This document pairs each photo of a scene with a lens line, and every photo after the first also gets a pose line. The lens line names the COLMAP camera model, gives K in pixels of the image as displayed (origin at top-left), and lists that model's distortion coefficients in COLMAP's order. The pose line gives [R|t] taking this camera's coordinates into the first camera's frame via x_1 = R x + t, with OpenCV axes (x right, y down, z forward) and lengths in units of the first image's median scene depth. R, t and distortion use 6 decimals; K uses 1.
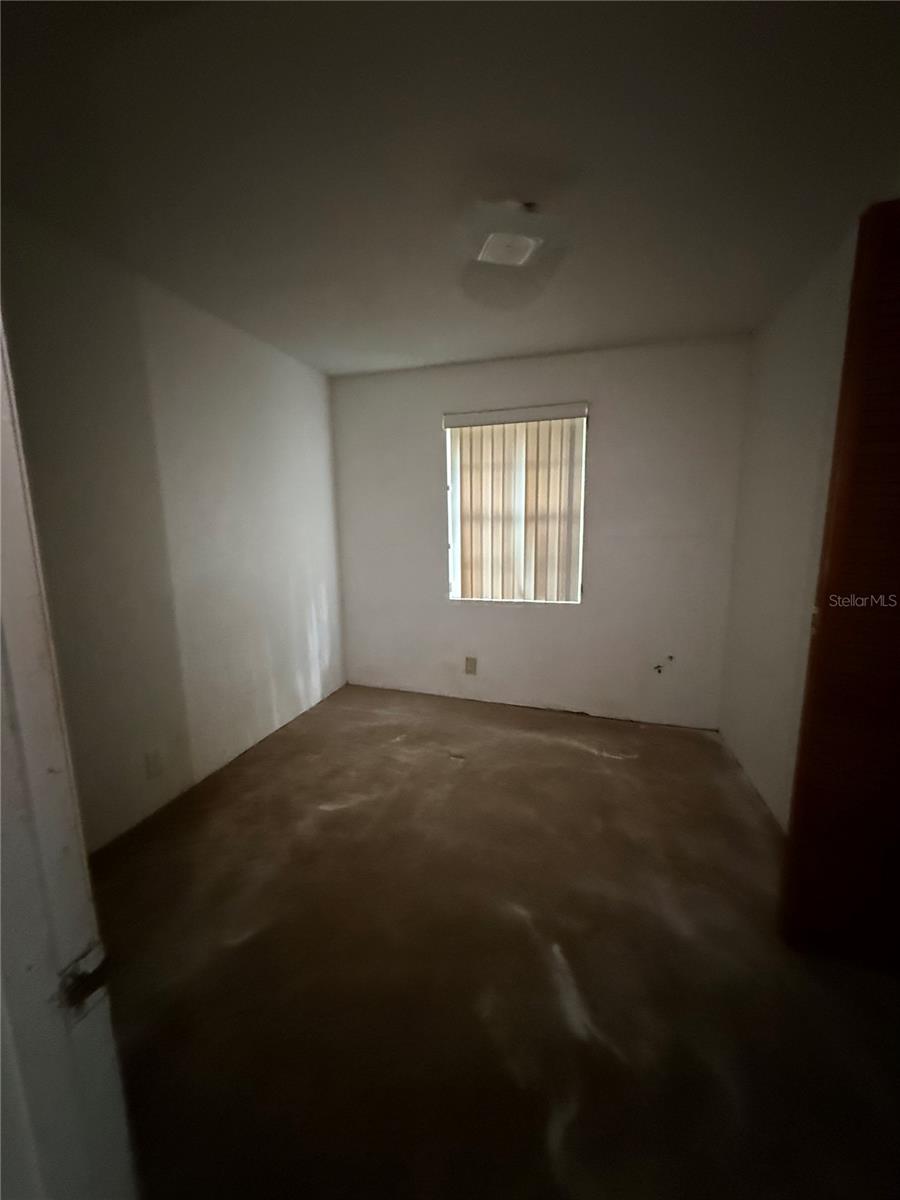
lens RADIAL K [[480.3, 0, 450.7], [0, 480.3, 597.9], [0, 0, 1]] dist [0.000807, 0.000551]
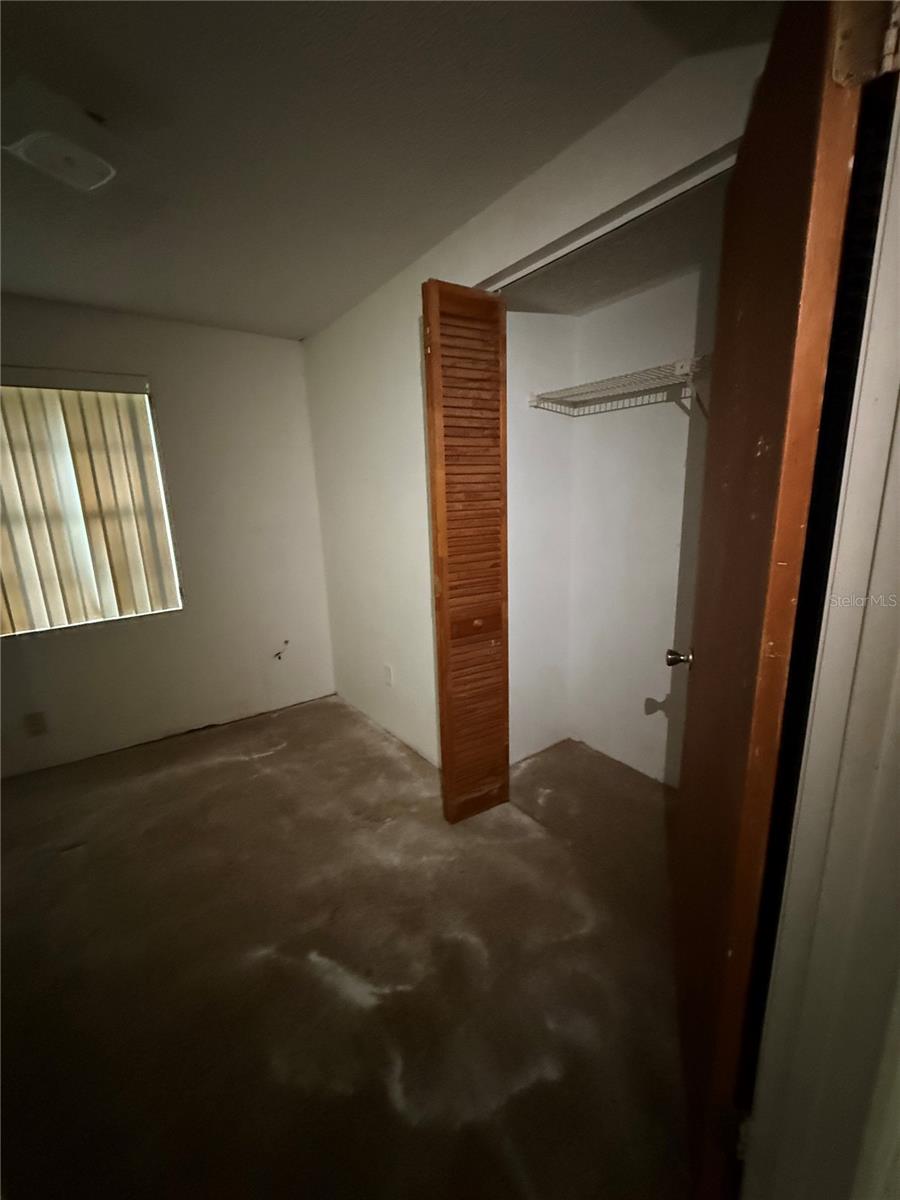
lens RADIAL K [[480.3, 0, 454.8], [0, 480.3, 600.5], [0, 0, 1]] dist [0.000807, 0.000551]
pose [[0.602056, -0.187953, 0.776017, -0.116028], [0.150652, 0.981183, 0.120764, -0.035821], [-0.784113, 0.044202, 0.619042, 0.055995]]
